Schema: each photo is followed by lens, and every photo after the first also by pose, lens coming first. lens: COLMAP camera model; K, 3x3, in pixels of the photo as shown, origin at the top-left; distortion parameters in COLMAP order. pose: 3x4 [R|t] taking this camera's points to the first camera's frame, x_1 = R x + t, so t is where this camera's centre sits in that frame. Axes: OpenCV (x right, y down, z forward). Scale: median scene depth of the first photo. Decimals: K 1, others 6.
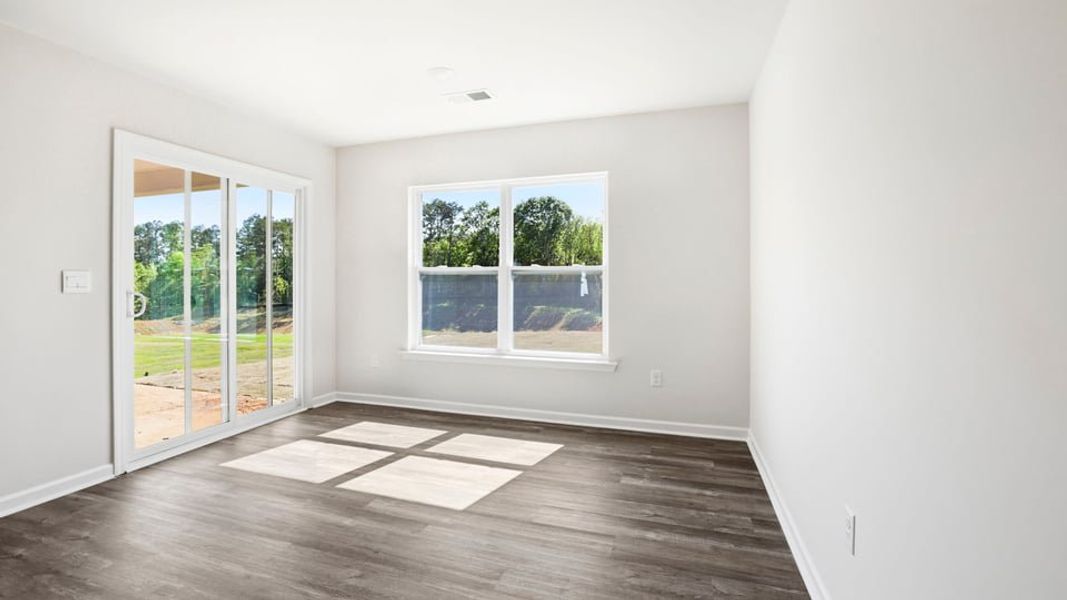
lens RADIAL K [[474.9, 0, 521.1], [0, 474.9, 285.8], [0, 0, 1]] dist [-0.022220, 0.003818]
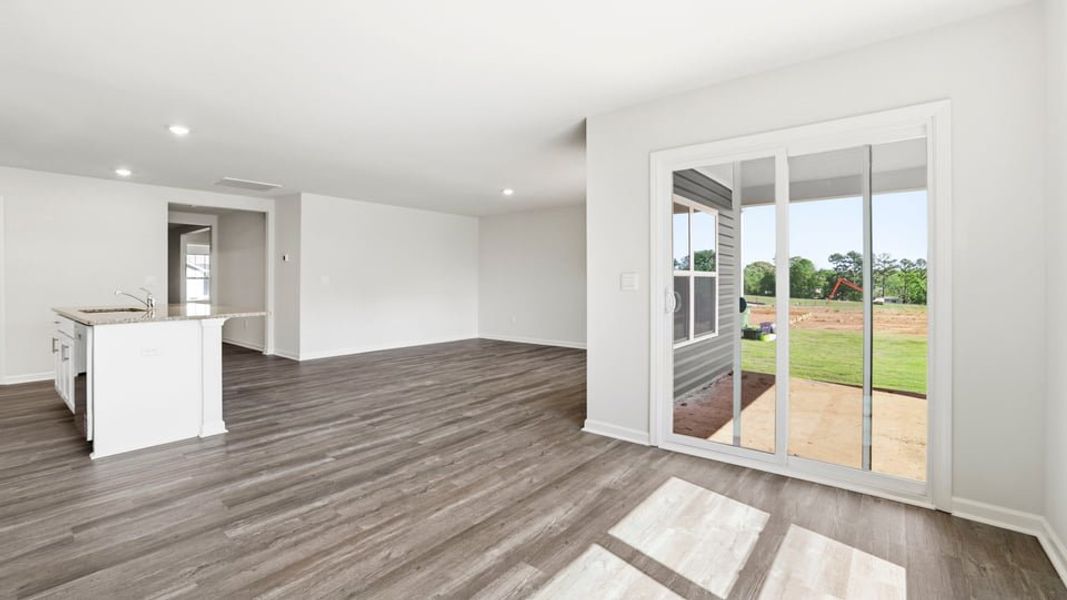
lens RADIAL K [[474.9, 0, 536.7], [0, 474.9, 287.5], [0, 0, 1]] dist [-0.022220, 0.003818]
pose [[-0.349841, 0.015467, -0.936681, 0.307589], [-0.009485, 0.999754, 0.020051, -0.015225], [0.936761, 0.015899, -0.349608, 0.963044]]
